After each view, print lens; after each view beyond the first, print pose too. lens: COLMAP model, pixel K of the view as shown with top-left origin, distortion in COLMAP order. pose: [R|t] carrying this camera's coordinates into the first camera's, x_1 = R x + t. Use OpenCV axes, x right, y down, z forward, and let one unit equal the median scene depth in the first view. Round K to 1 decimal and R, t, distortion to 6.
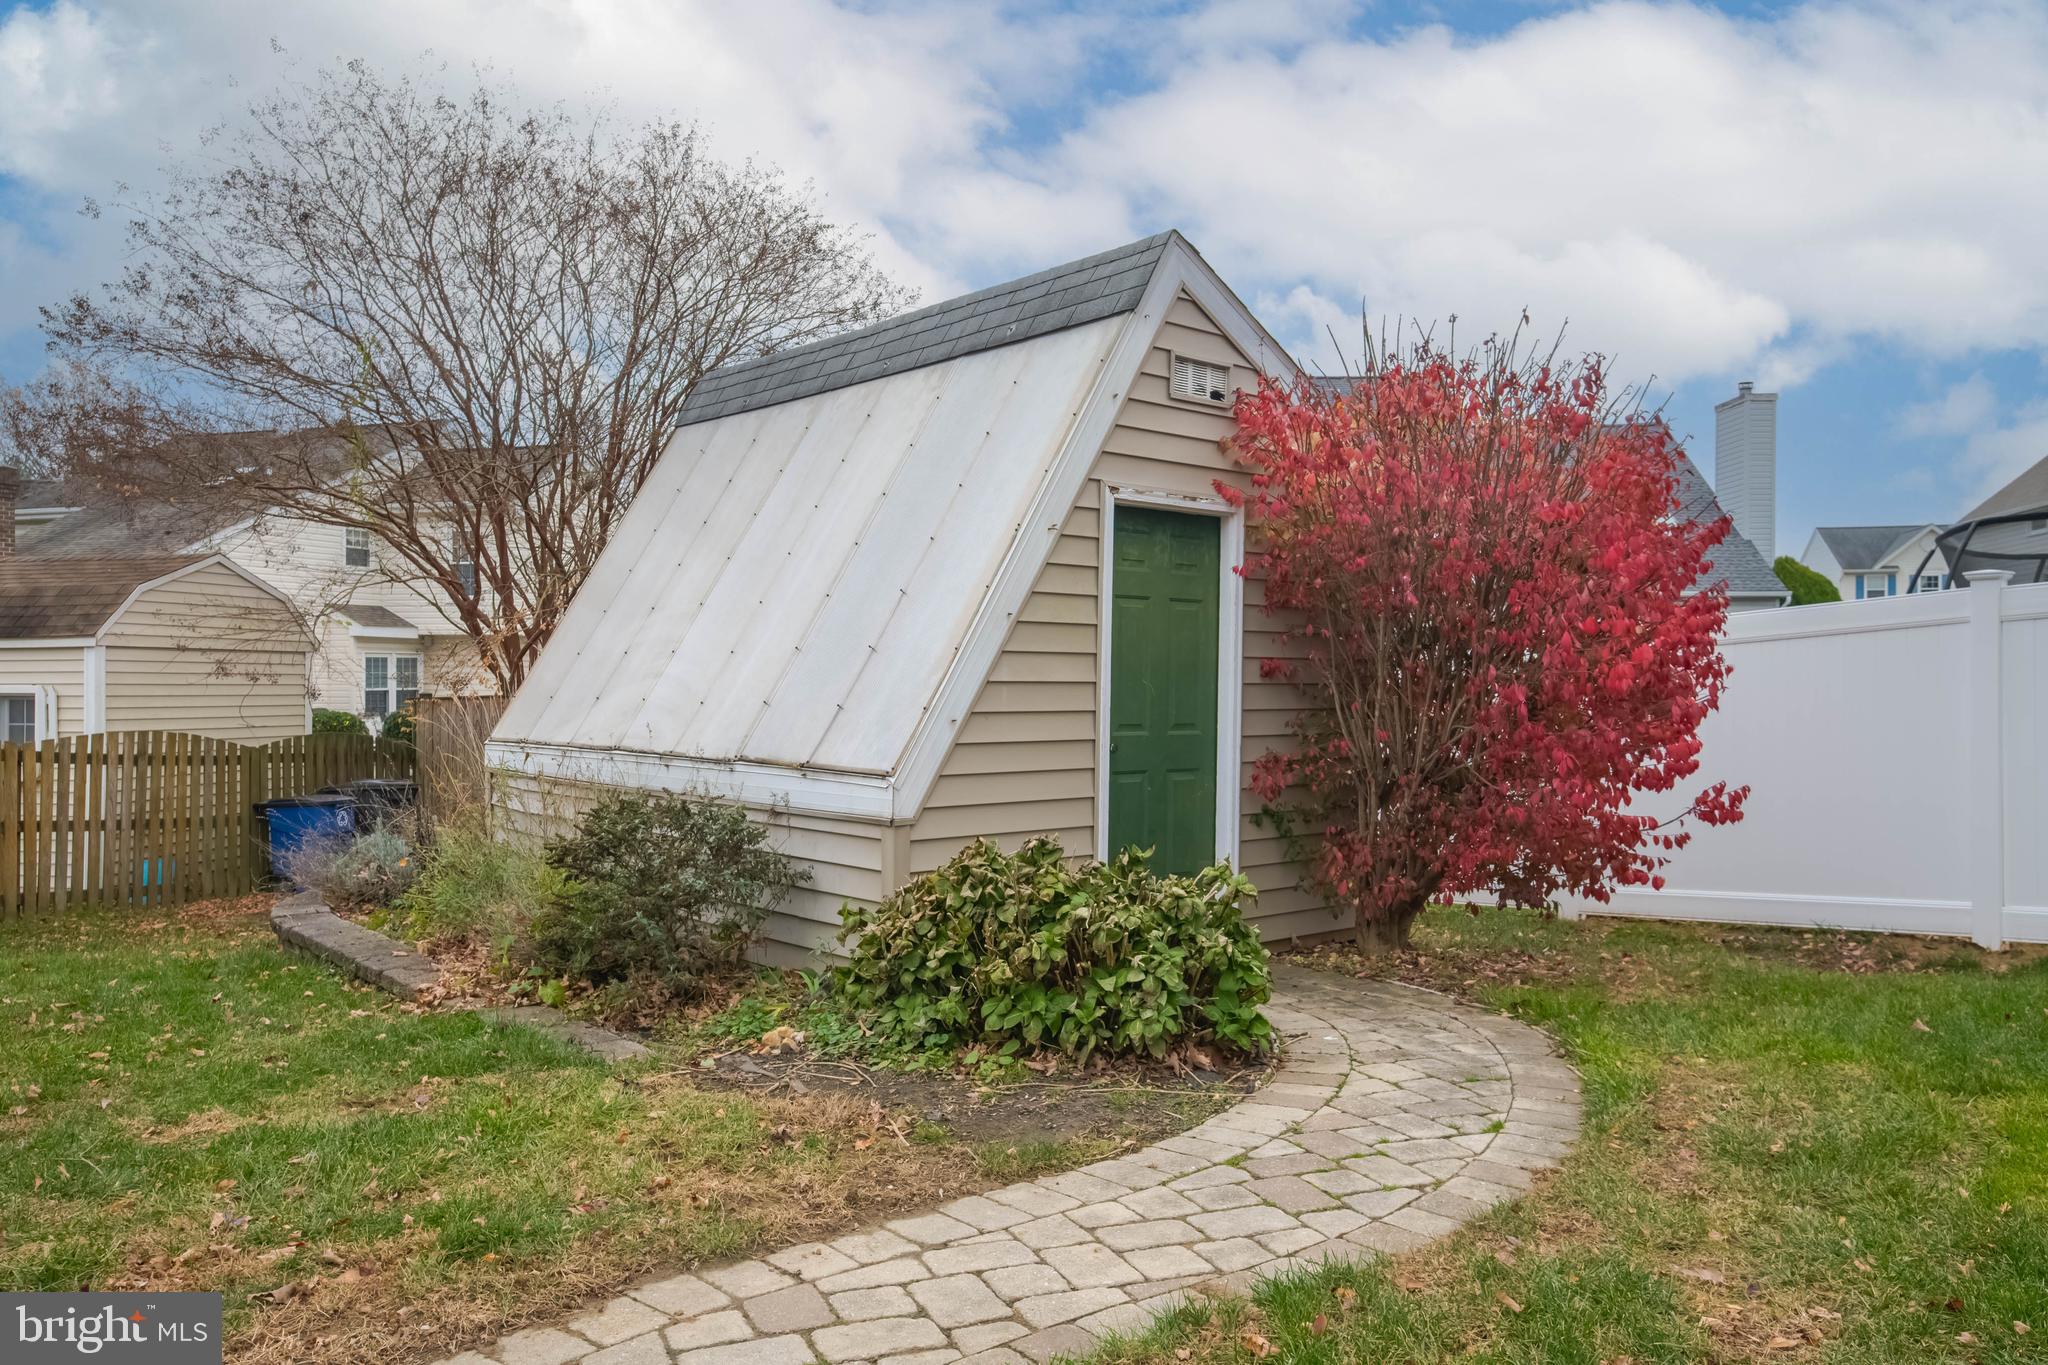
lens RADIAL K [[1523.1, 0, 1083.0], [0, 1523.1, 679.6], [0, 0, 1]] dist [0.038246, 0.000862]
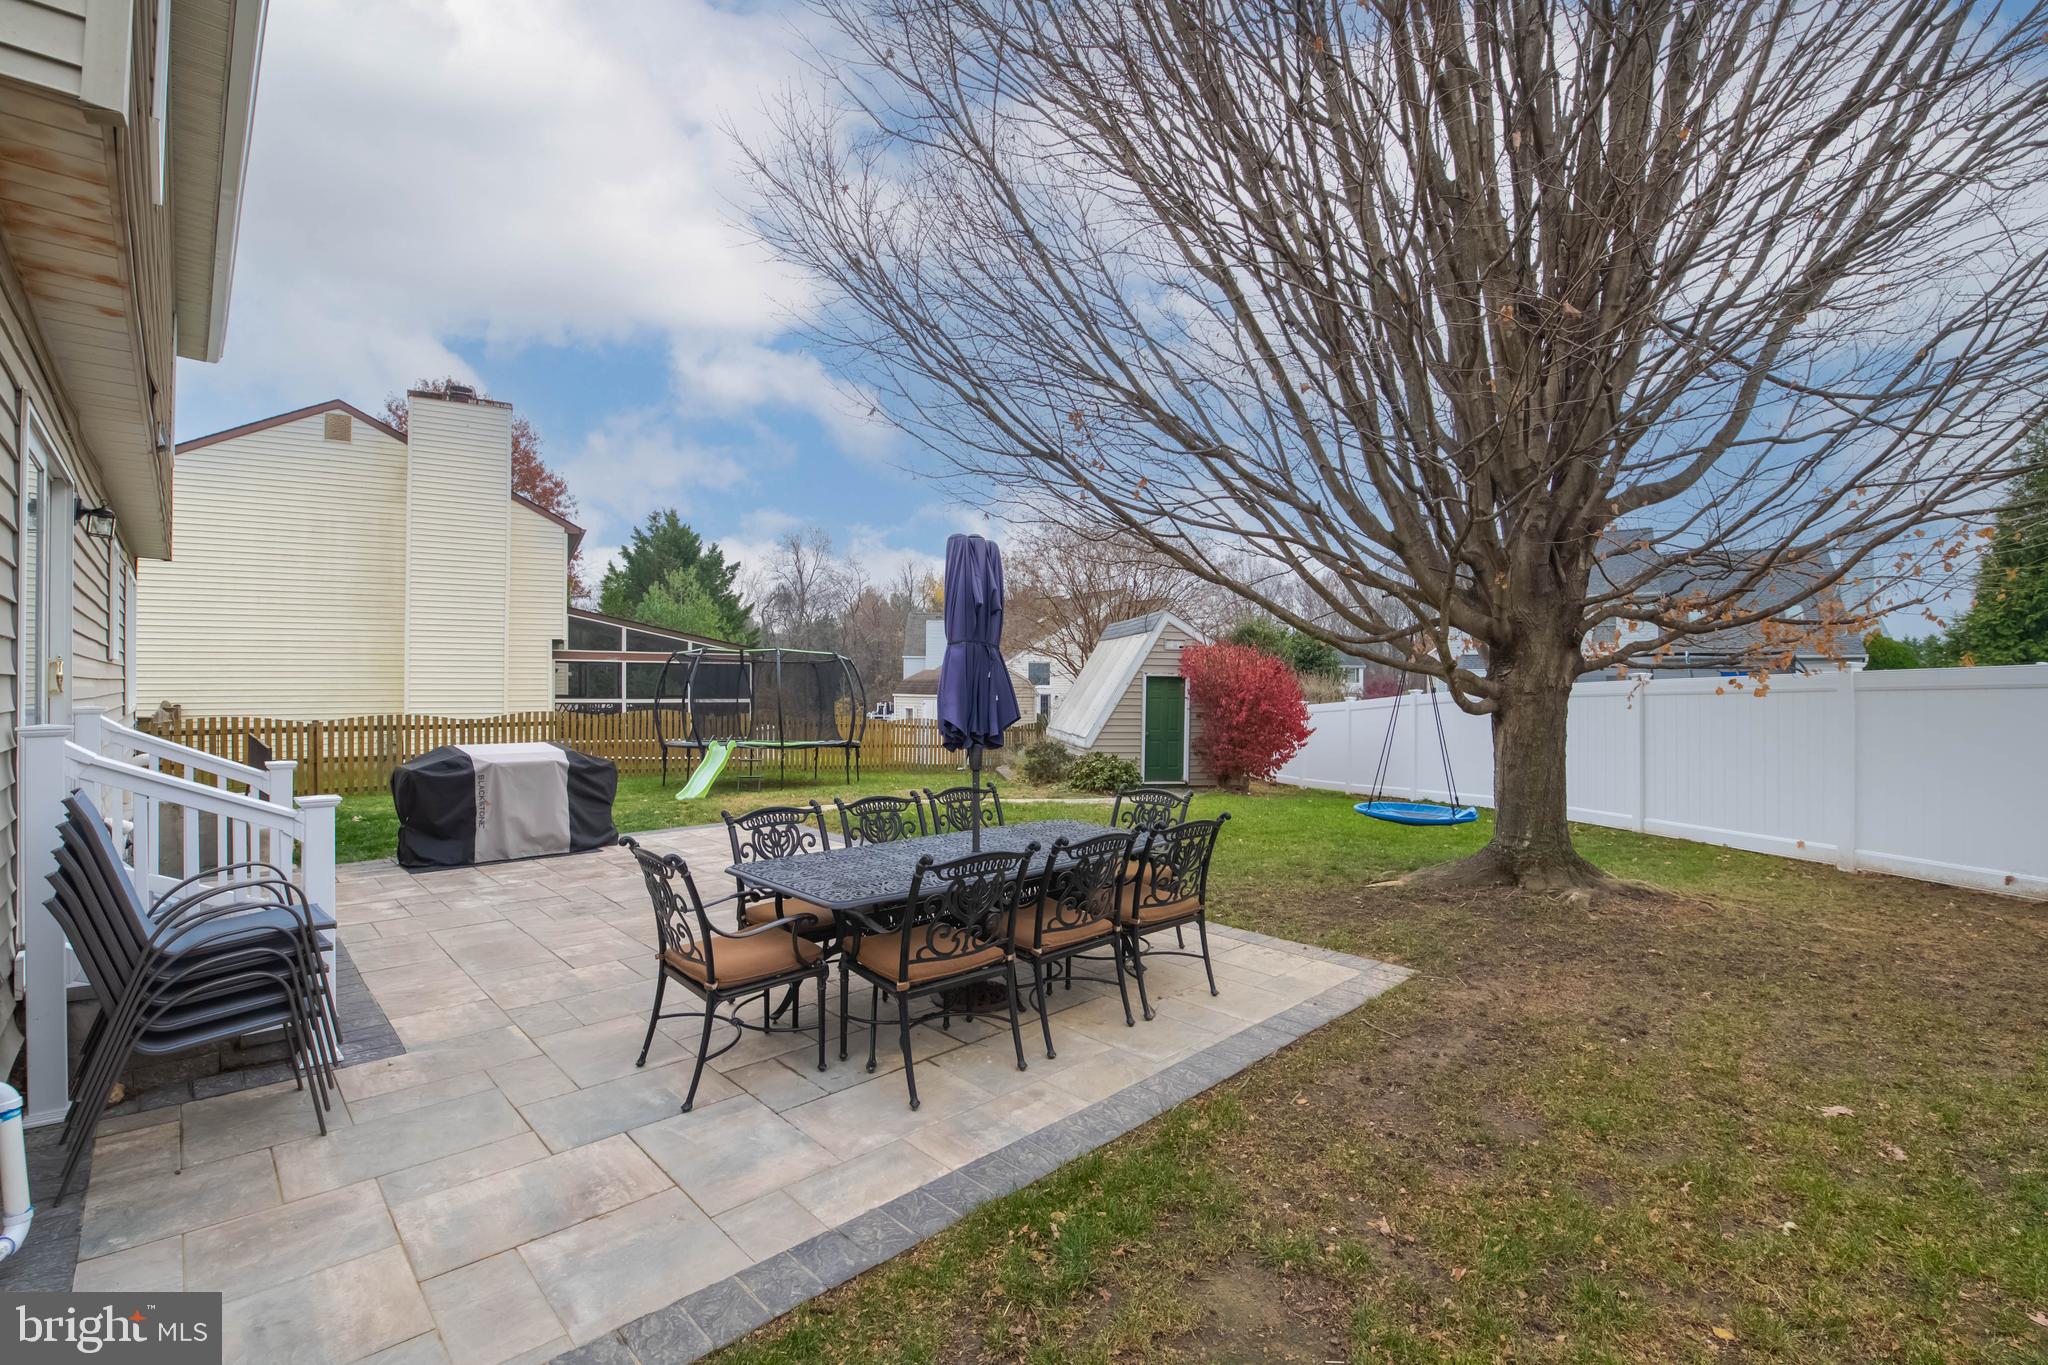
lens RADIAL K [[913.7, 0, 1024.0], [0, 913.7, 682.5], [0, 0, 1]] dist [0.000436, 0.000040]
pose [[0.837798, 0.000517, -0.545980, 1.170898], [-0.004980, 0.999965, -0.006694, -0.083059], [0.545957, 0.008328, 0.837772, -1.379783]]
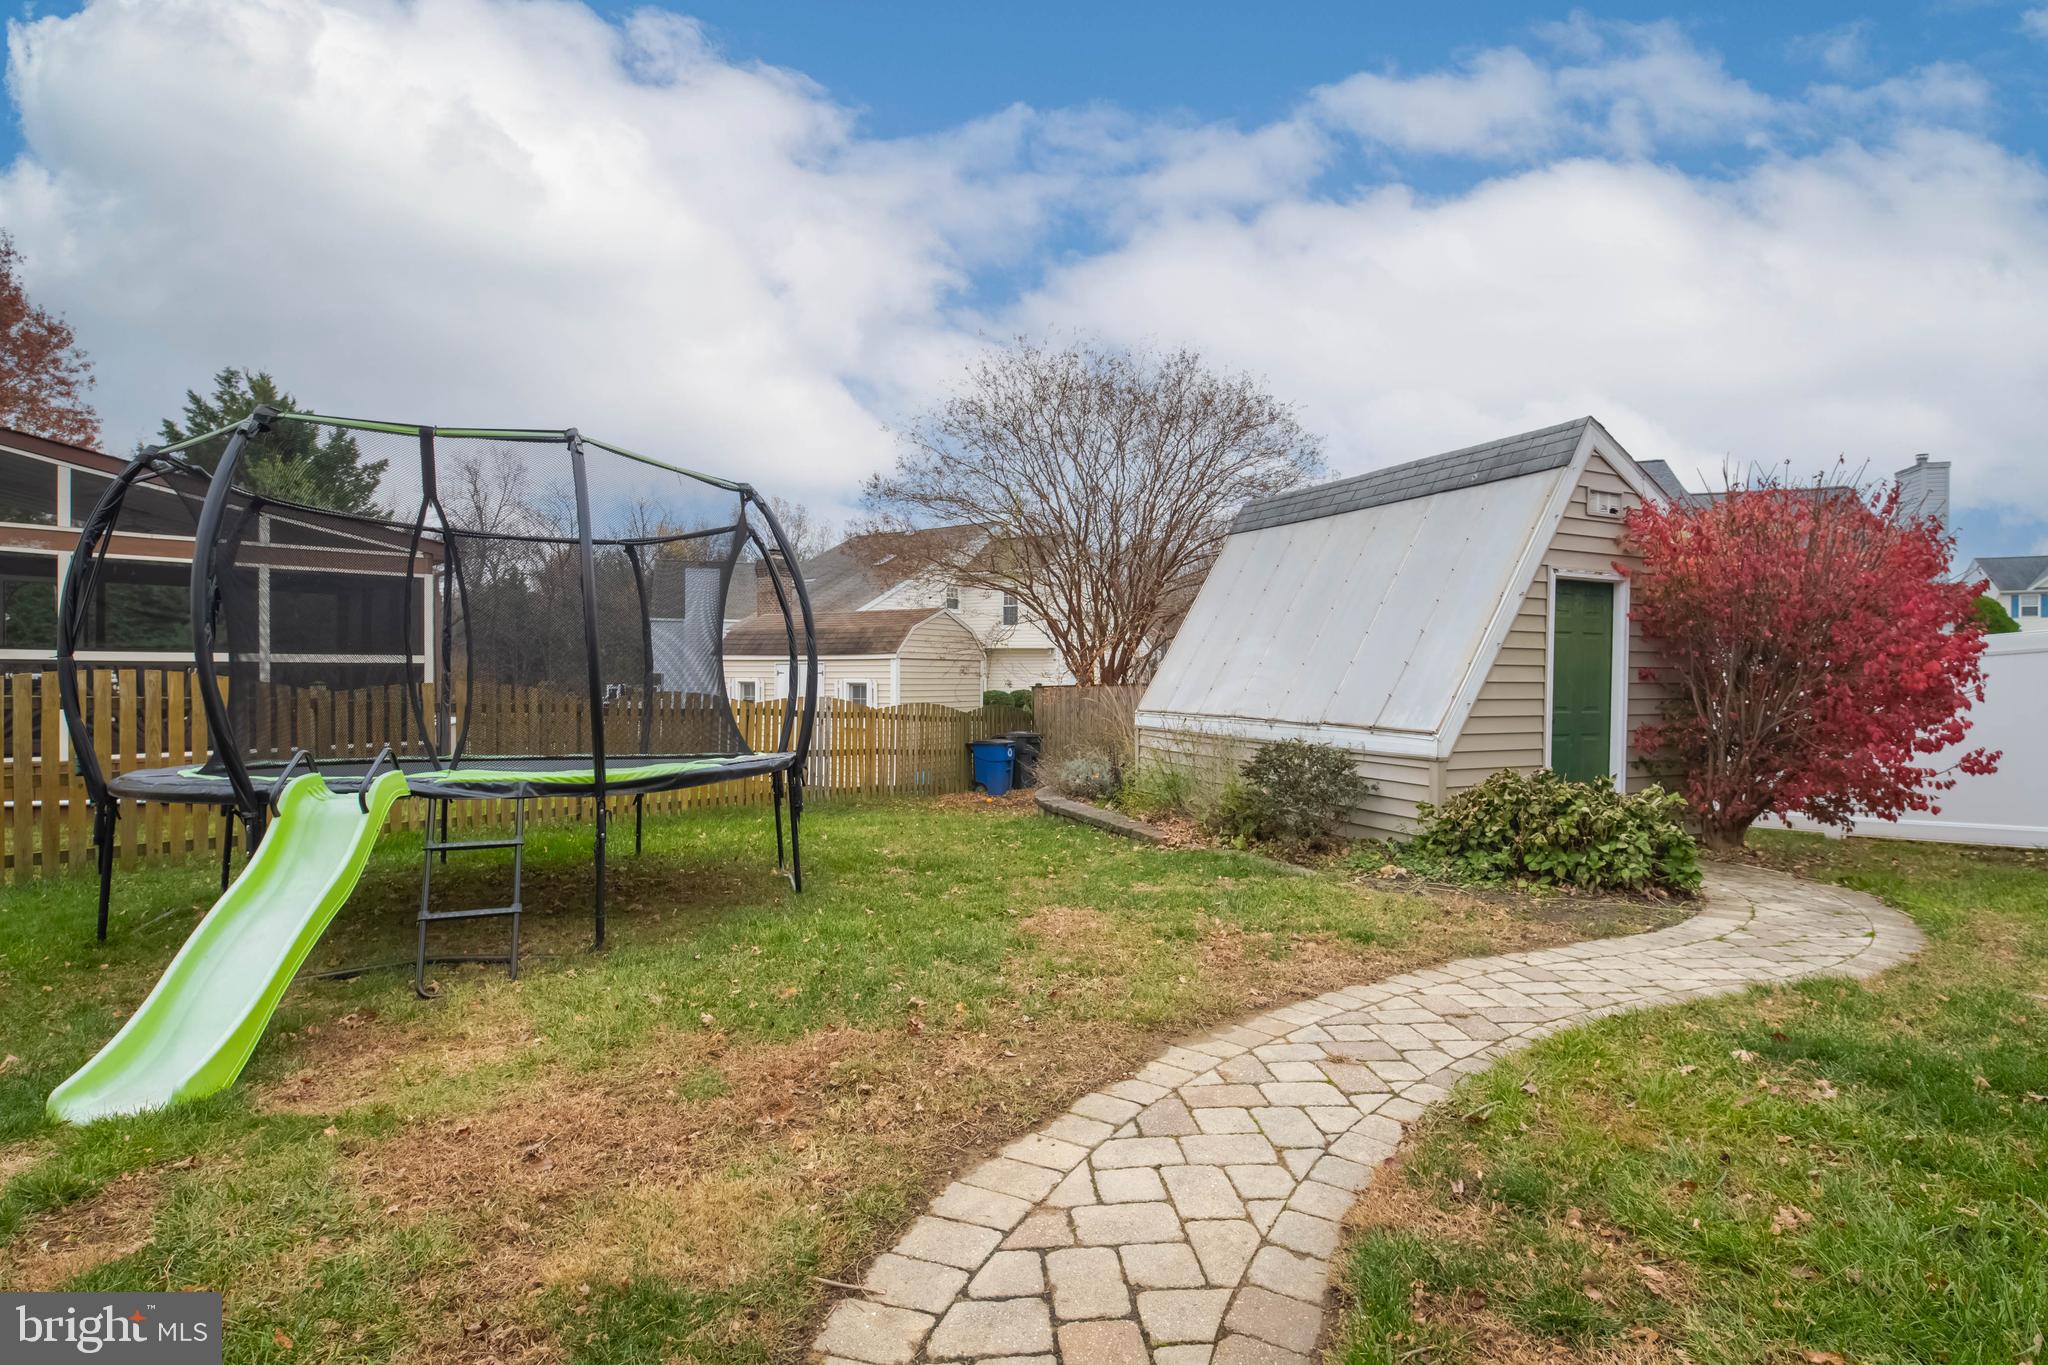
lens RADIAL K [[1006.3, 0, 1038.5], [0, 1006.3, 675.3], [0, 0, 1]] dist [0.000452, -0.010973]
pose [[0.955089, 0.002905, -0.296304, -0.208001], [-0.002450, 0.999995, 0.001907, -0.007204], [0.296308, -0.001096, 0.955092, -0.267541]]
